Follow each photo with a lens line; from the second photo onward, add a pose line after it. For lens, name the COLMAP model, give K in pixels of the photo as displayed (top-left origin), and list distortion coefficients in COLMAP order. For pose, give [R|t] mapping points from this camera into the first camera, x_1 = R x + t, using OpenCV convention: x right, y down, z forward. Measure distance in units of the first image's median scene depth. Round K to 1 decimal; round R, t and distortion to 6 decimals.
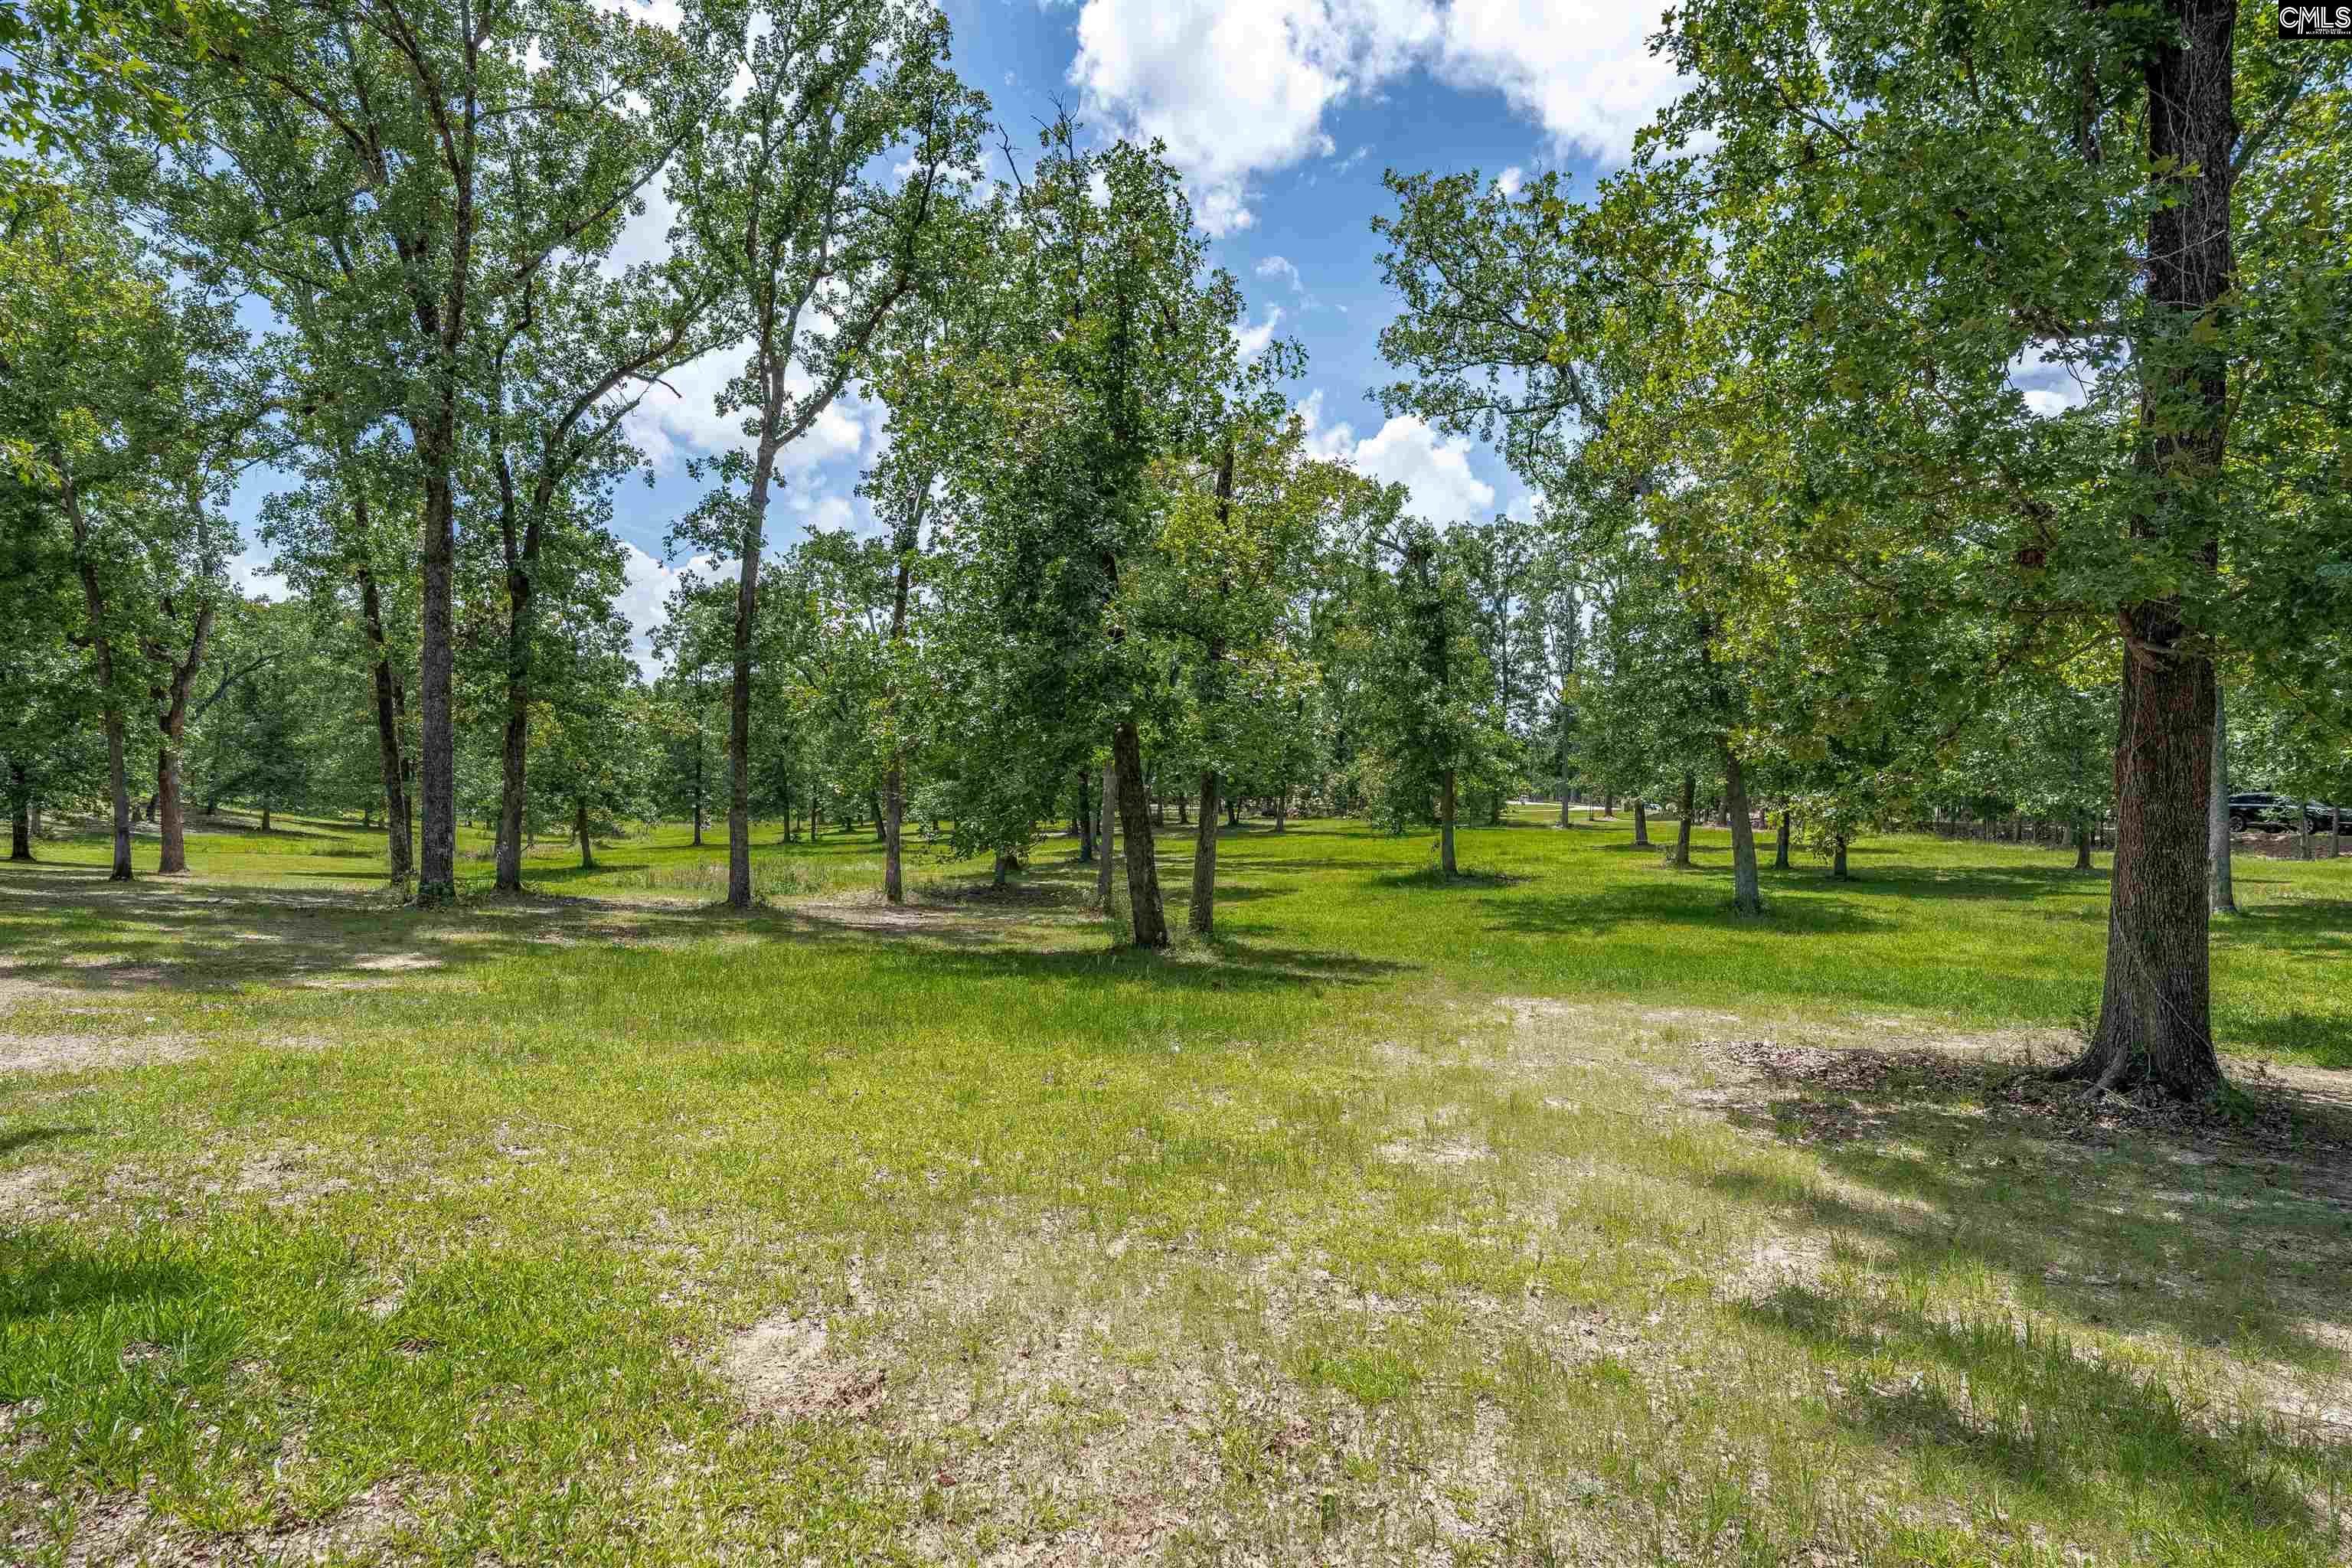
lens RADIAL K [[1221.3, 0, 1164.1], [0, 1221.3, 777.9], [0, 0, 1]] dist [-0.026661, 0.003864]
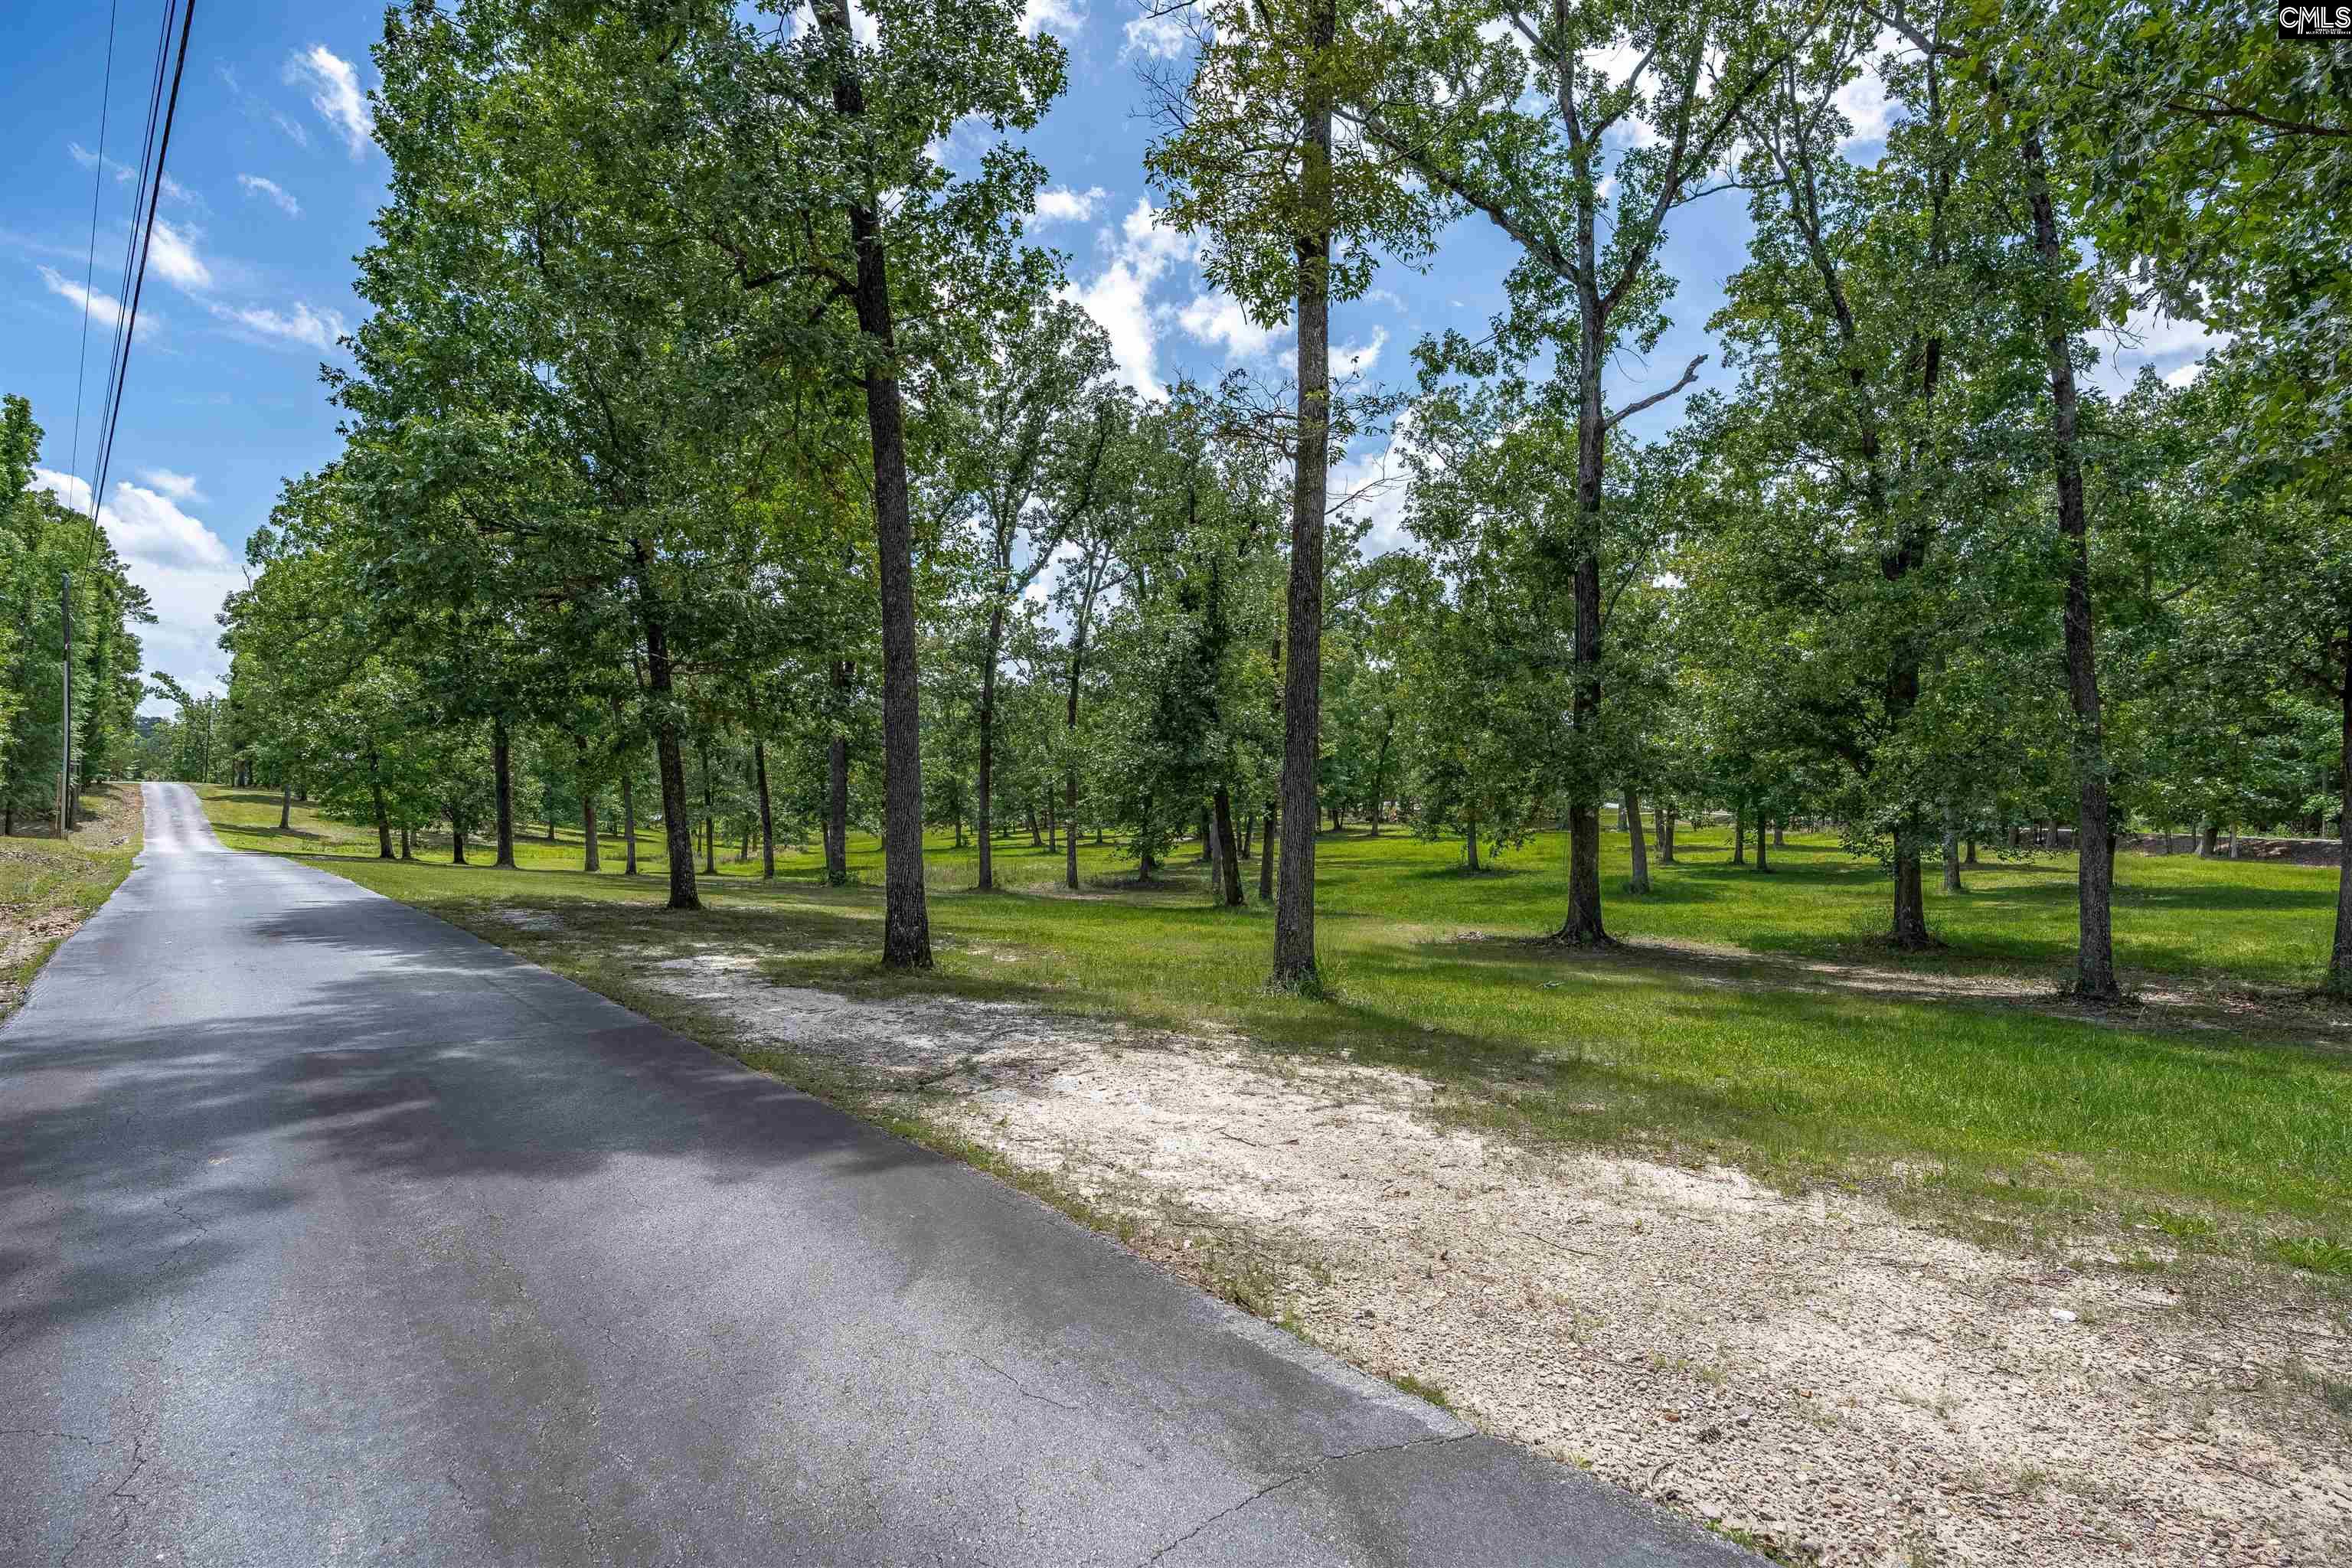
lens RADIAL K [[1221.3, 0, 1180.0], [0, 1221.3, 766.7], [0, 0, 1]] dist [-0.026661, 0.003864]
pose [[0.995816, -0.012089, -0.090578, 0.034194], [0.011165, 0.999880, -0.010706, -0.023919], [0.090697, 0.009650, 0.995832, -0.387722]]
